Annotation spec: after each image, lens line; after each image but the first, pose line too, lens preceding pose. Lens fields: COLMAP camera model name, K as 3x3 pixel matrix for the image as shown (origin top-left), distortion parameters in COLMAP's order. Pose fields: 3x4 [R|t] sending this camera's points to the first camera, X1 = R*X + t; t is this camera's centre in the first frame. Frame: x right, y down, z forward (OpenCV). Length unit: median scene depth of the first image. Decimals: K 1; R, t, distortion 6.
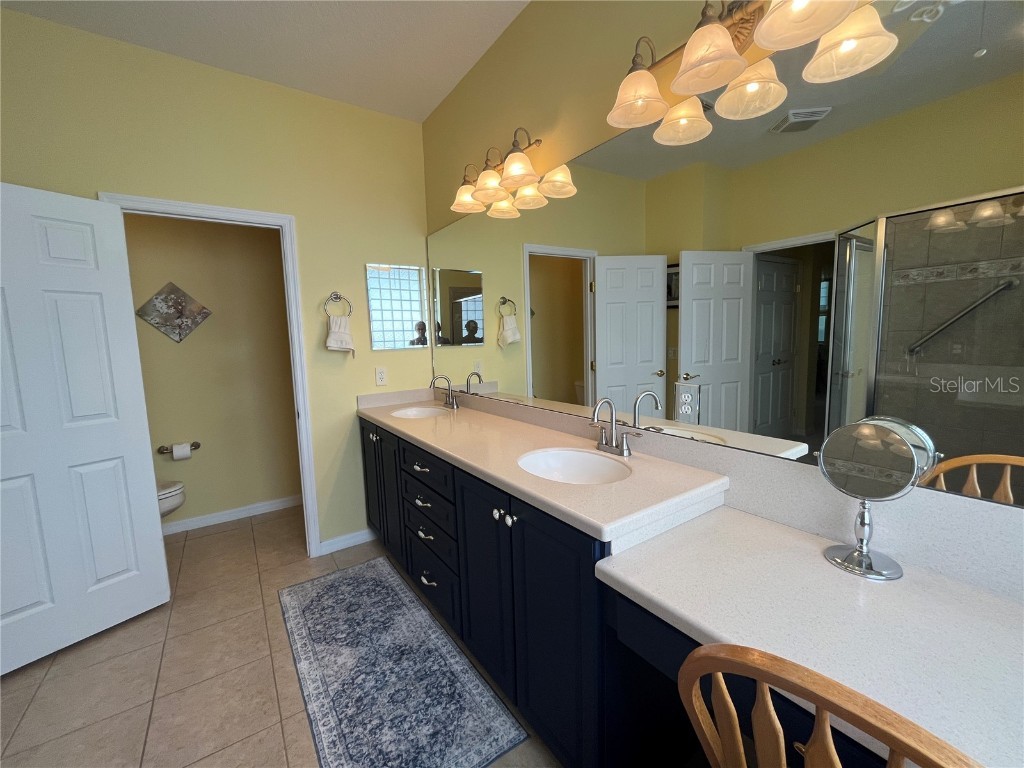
lens RADIAL K [[416.8, 0, 512.6], [0, 416.8, 381.6], [0, 0, 1]] dist [-0.002920, 0.000030]
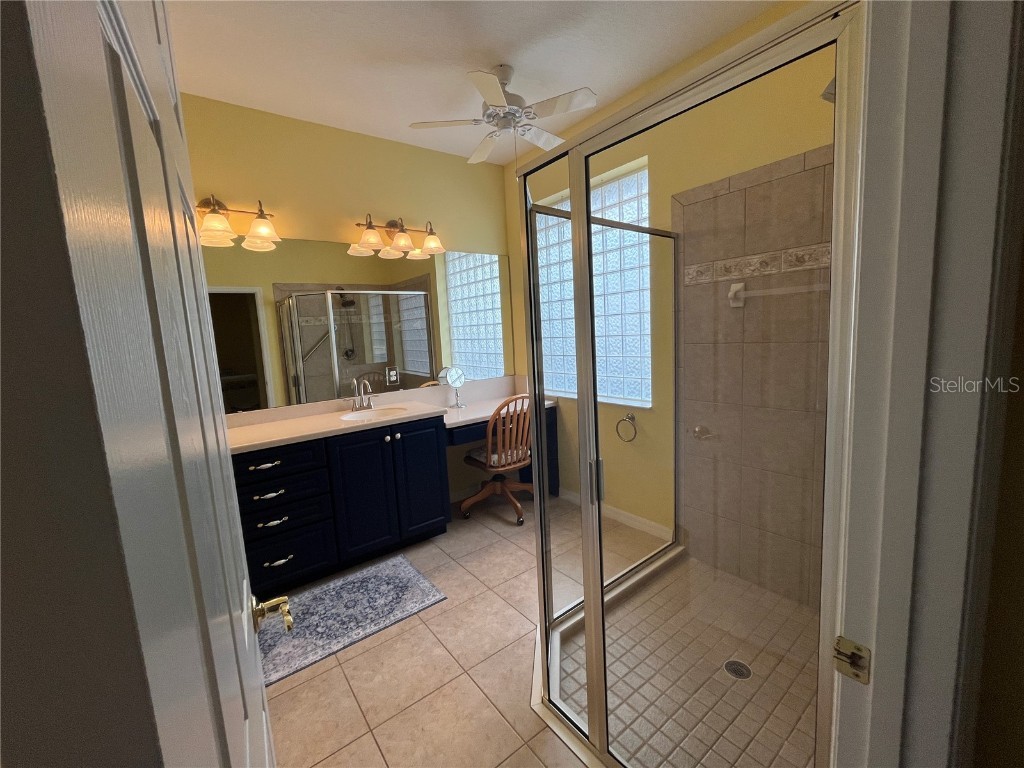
lens RADIAL K [[416.8, 0, 512.1], [0, 416.8, 384.3], [0, 0, 1]] dist [-0.002920, 0.000030]
pose [[-0.054241, -0.088381, 0.994609, -1.584979], [0.169112, 0.980873, 0.096383, -0.007939], [-0.984103, 0.173429, -0.038257, 0.386103]]
